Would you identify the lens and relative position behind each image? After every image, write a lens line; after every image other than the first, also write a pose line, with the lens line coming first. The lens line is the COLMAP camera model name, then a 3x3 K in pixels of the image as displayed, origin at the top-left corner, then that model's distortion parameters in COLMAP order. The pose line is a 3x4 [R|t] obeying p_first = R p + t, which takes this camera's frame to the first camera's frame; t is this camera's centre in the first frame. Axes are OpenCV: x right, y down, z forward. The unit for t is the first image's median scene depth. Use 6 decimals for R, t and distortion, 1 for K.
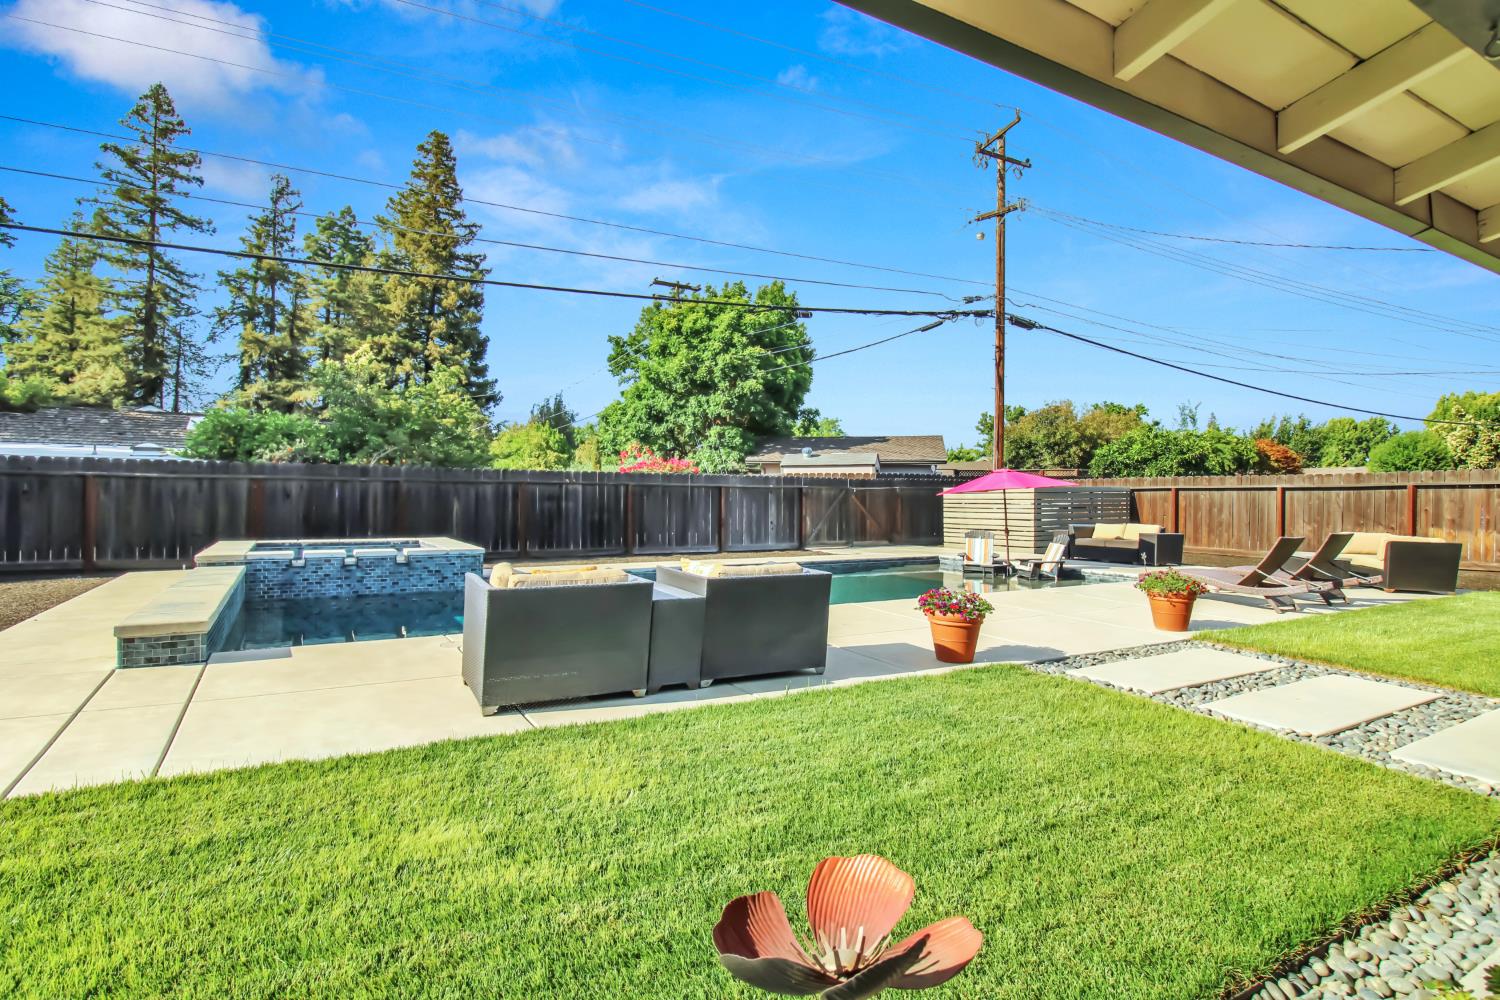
lens RADIAL K [[771.6, 0, 754.2], [0, 771.6, 494.9], [0, 0, 1]] dist [-0.003720, -0.007525]
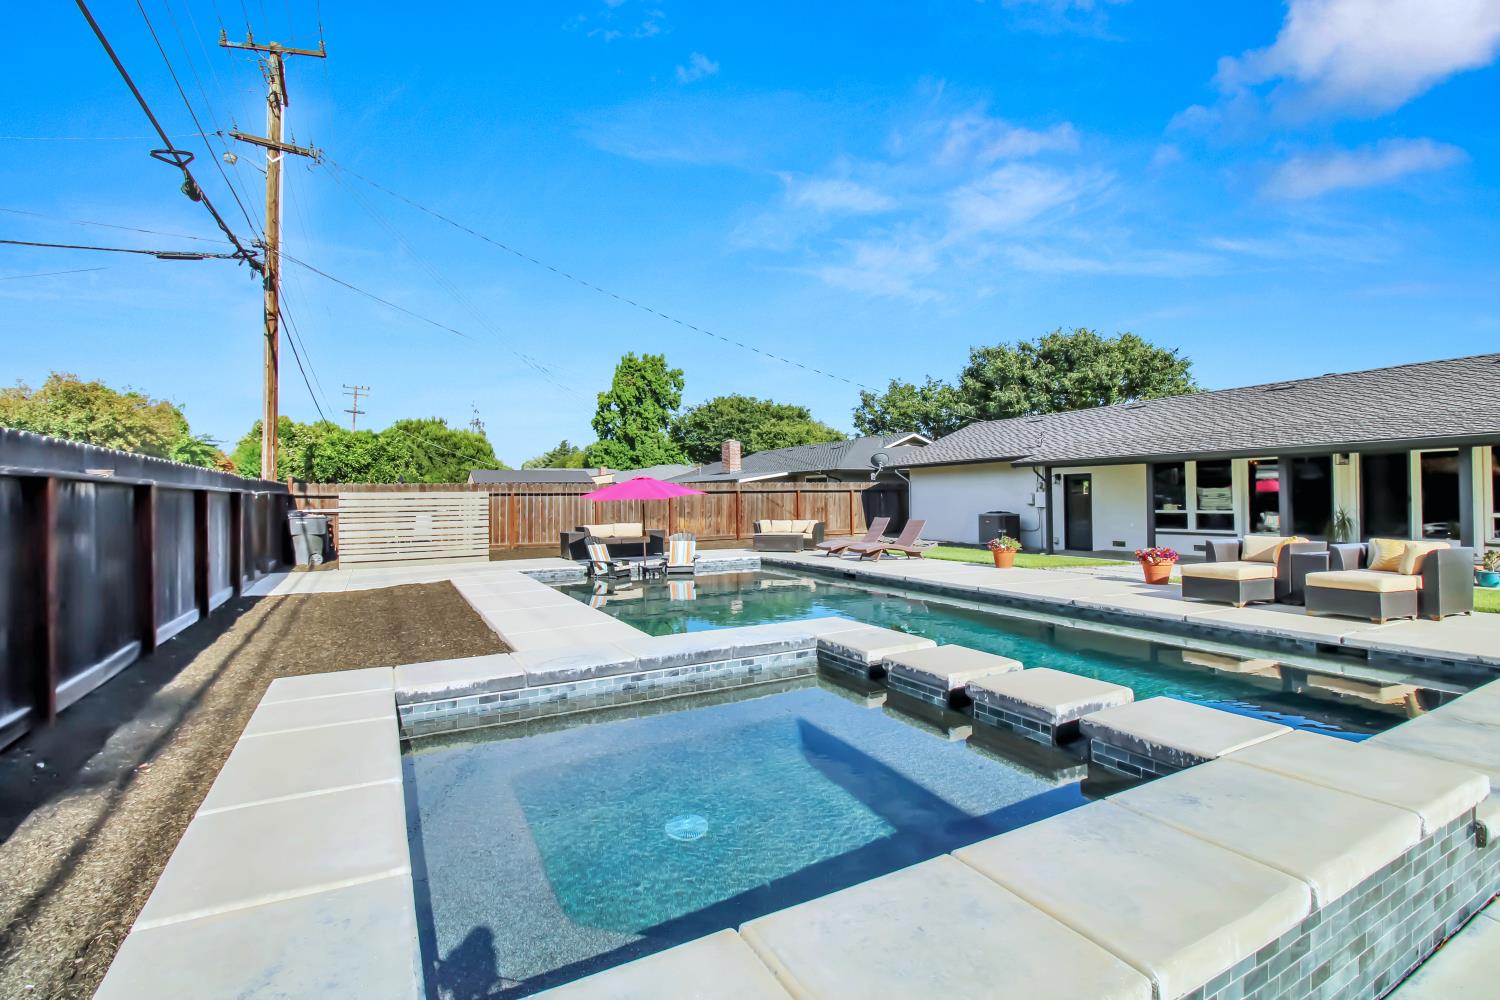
lens RADIAL K [[693.0, 0, 754.1], [0, 693.0, 492.7], [0, 0, 1]] dist [-0.003098, -0.011303]
pose [[0.033350, 0.002220, 0.999441, -0.273993], [0.005195, 0.999984, -0.002394, -0.003278], [-0.999430, 0.005272, 0.033338, 0.355018]]
